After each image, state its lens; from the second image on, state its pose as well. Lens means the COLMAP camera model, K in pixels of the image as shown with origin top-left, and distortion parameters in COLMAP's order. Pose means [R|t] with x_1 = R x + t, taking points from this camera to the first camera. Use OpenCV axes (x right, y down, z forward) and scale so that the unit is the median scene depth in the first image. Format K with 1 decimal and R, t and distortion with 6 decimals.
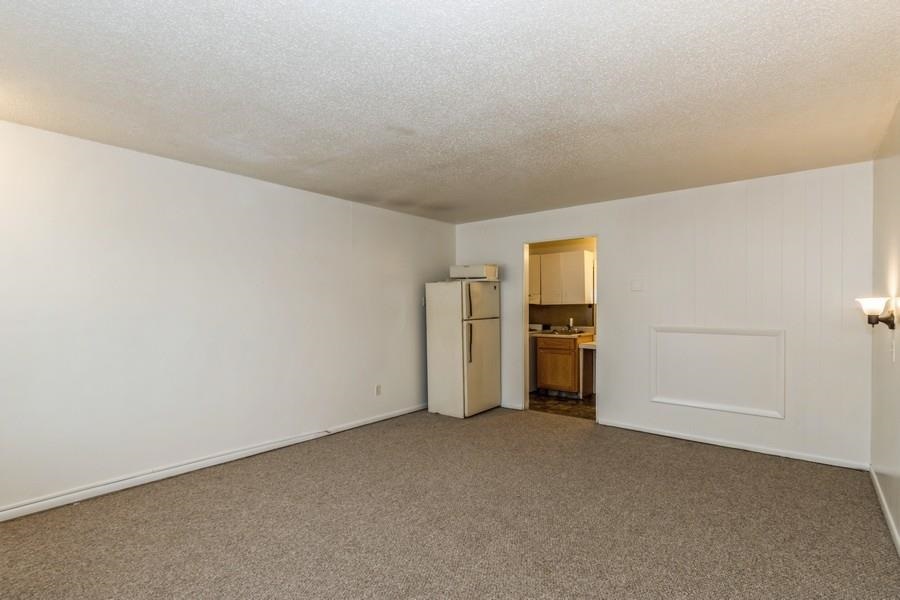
lens RADIAL K [[430.7, 0, 444.2], [0, 430.7, 303.3], [0, 0, 1]] dist [-0.000145, 0.000105]
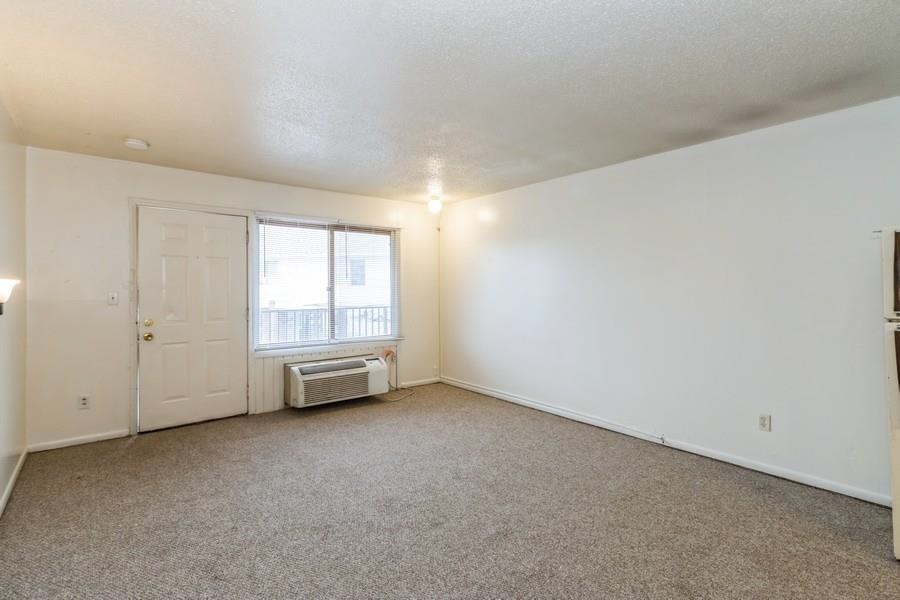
lens RADIAL K [[432.1, 0, 450.6], [0, 432.1, 292.7], [0, 0, 1]] dist [0.001149, 0.000140]
pose [[-0.196936, 0.005017, -0.980404, 0.612921], [0.004930, 0.999979, 0.004127, 0.013347], [0.980404, -0.004020, -0.196956, 0.775298]]
